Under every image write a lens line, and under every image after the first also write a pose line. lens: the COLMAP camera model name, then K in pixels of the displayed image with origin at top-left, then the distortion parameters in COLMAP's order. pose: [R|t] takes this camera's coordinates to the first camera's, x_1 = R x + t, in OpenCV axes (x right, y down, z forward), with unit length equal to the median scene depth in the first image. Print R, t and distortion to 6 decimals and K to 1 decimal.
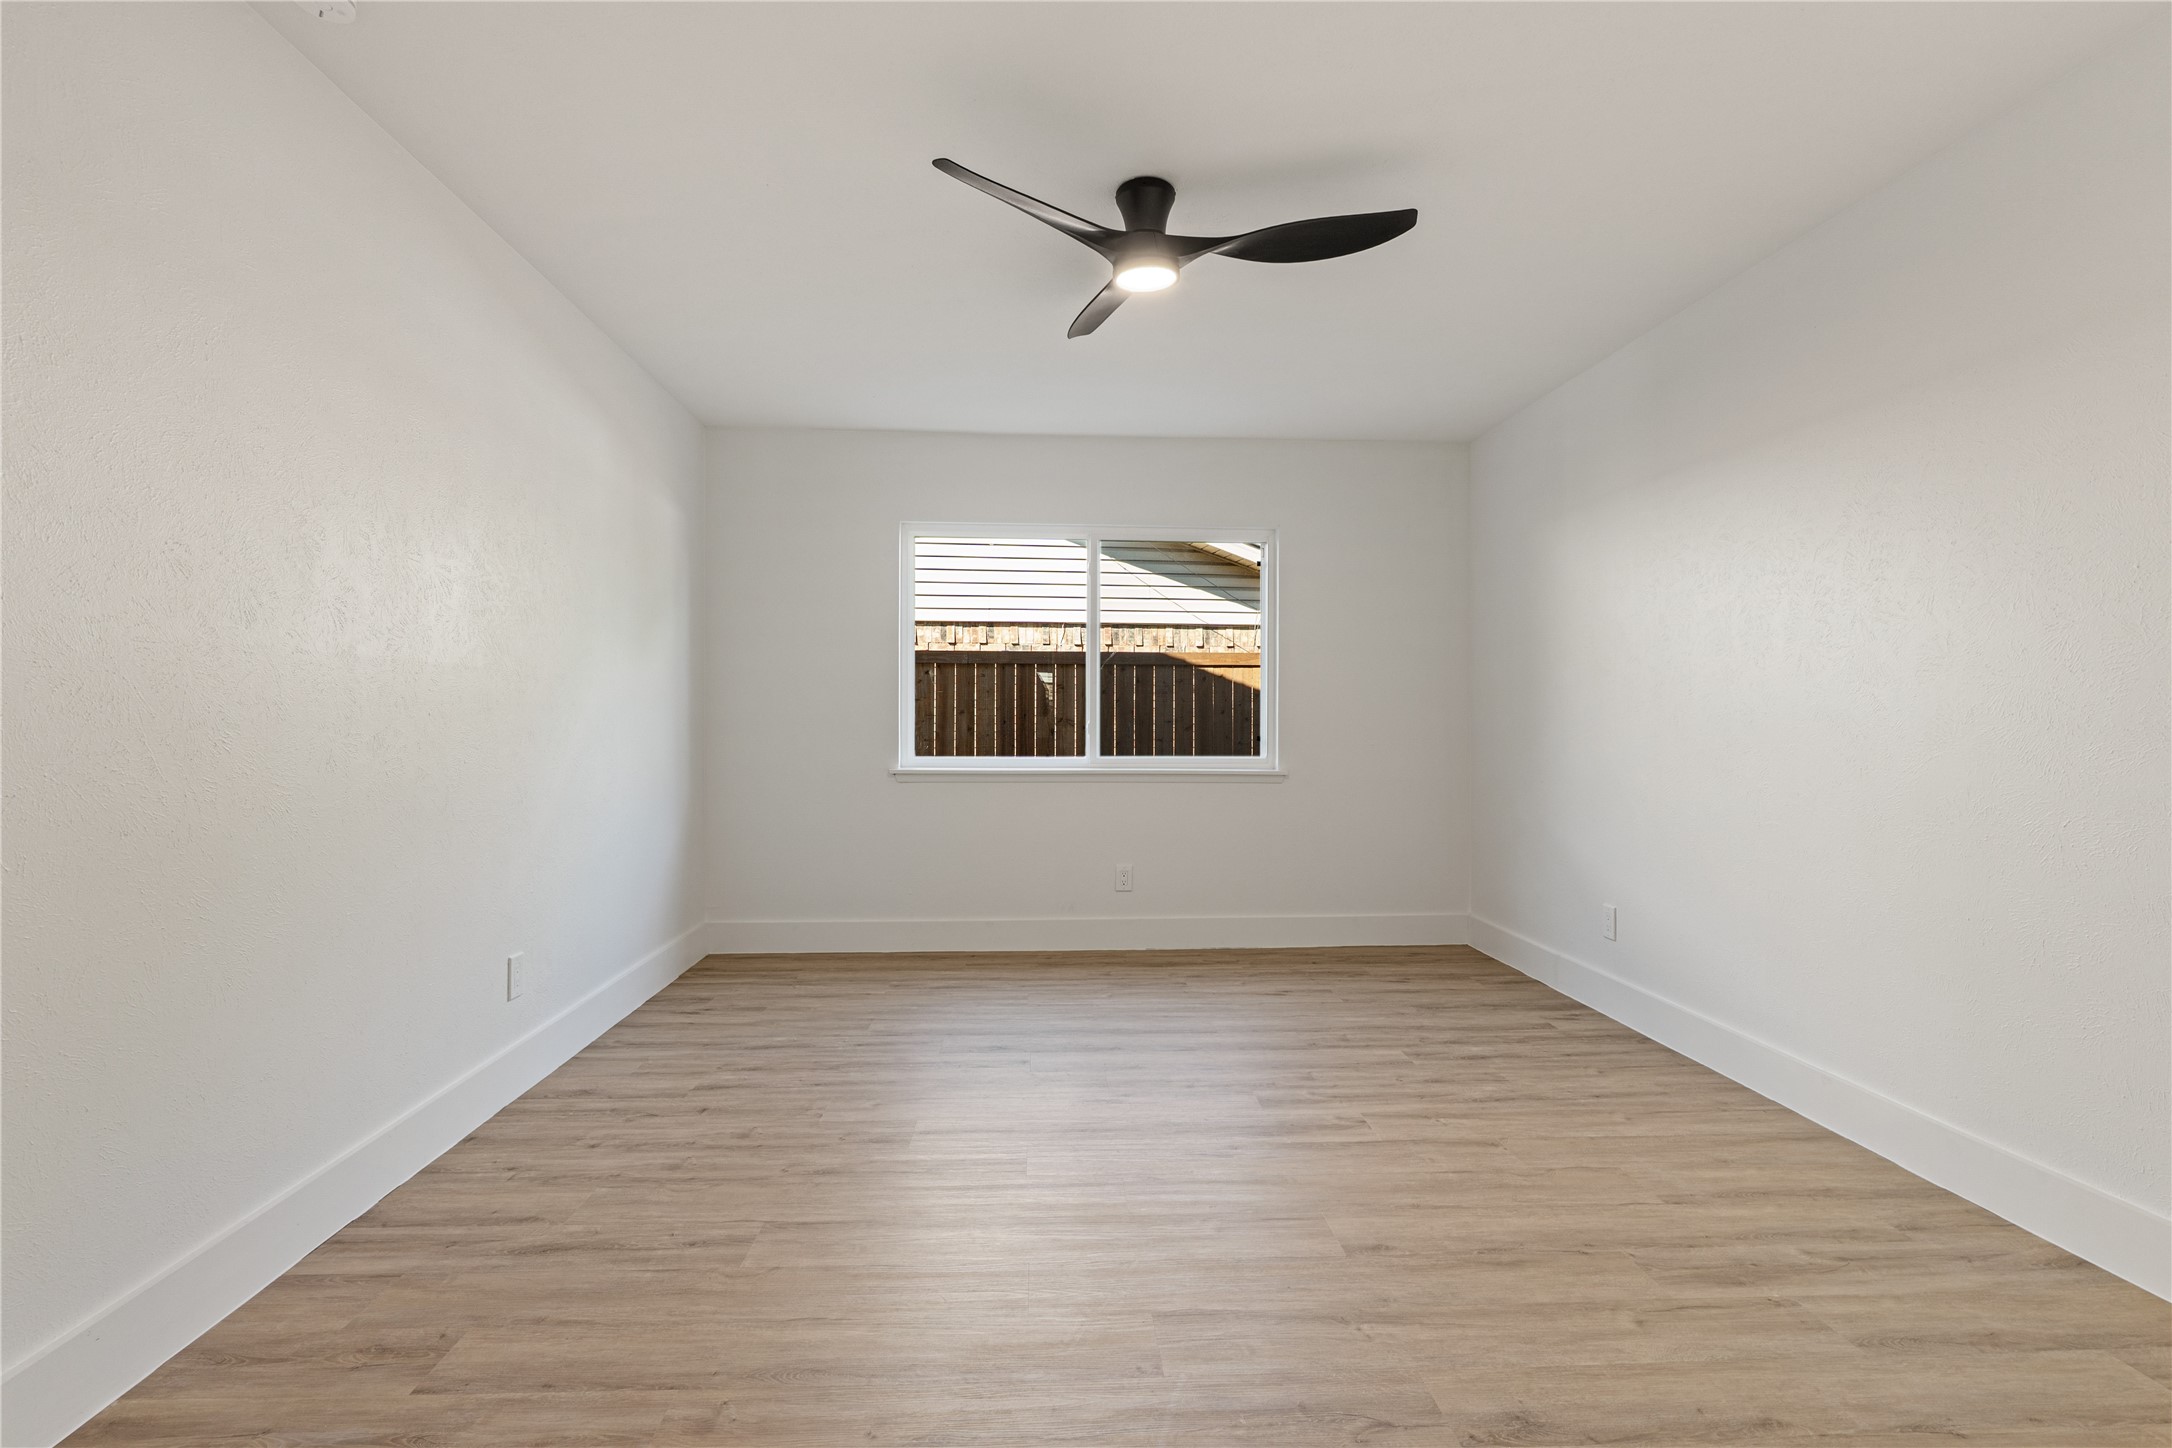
lens RADIAL K [[1000.6, 0, 1082.1], [0, 1000.6, 716.2], [0, 0, 1]] dist [-0.003192, -0.000246]
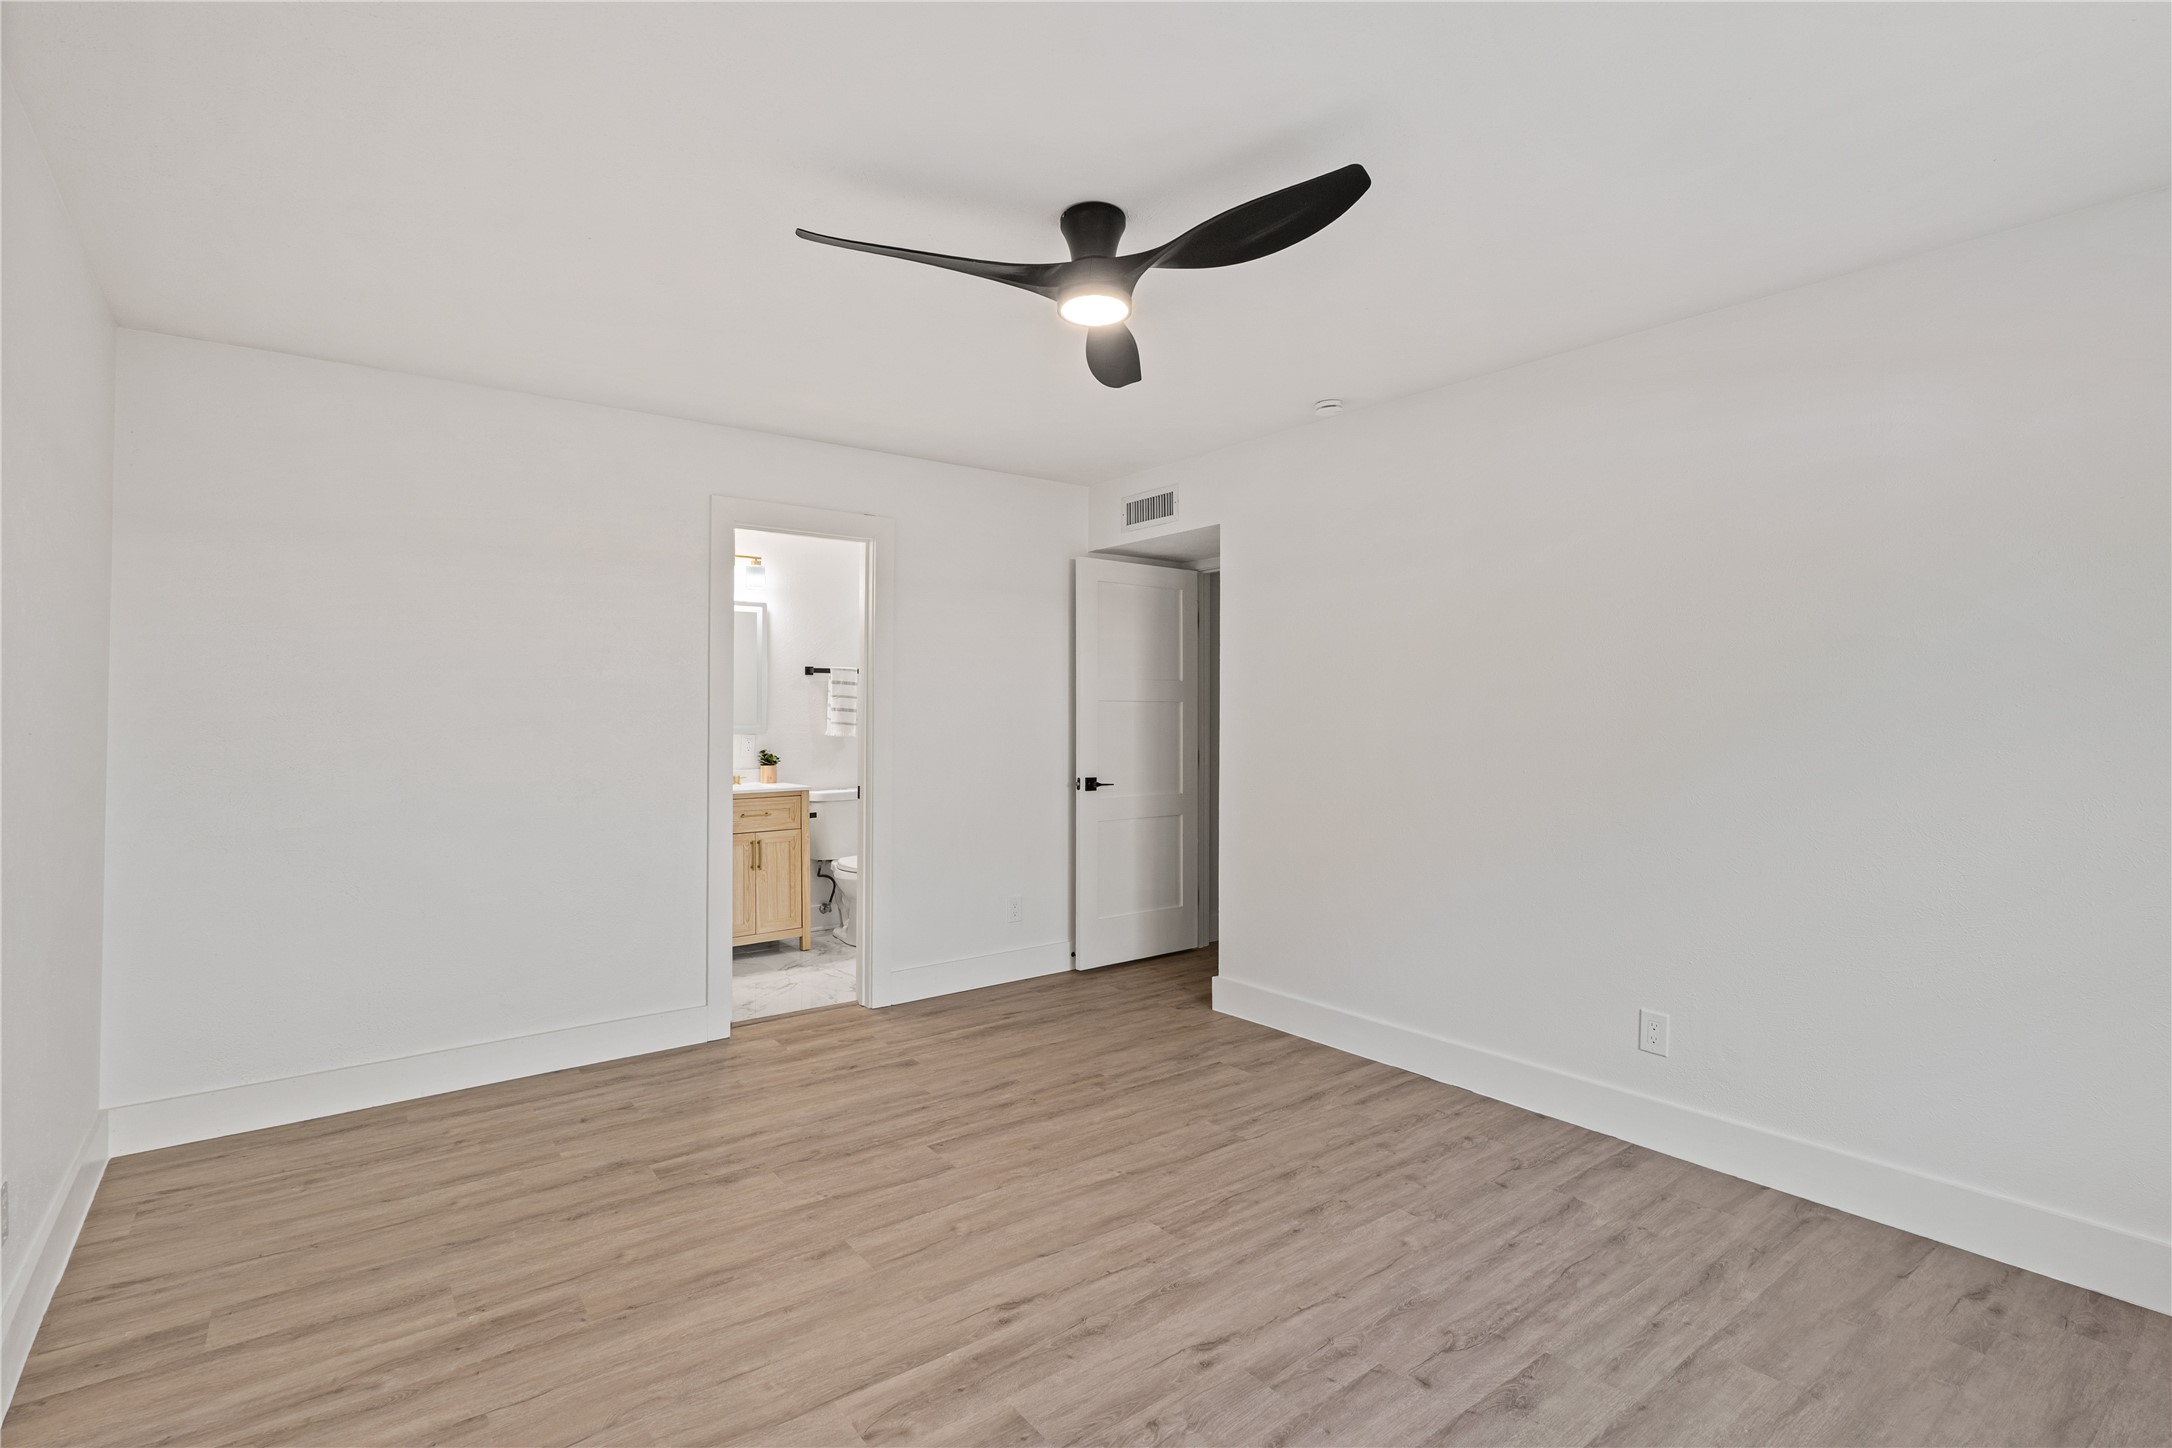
lens RADIAL K [[1000.6, 0, 1084.4], [0, 1000.6, 724.3], [0, 0, 1]] dist [-0.003192, -0.000246]
pose [[-0.818895, 0.001723, -0.573940, 0.670017], [-0.002803, 0.999972, 0.007001, -0.084923], [0.573936, 0.007342, -0.818867, 2.002133]]
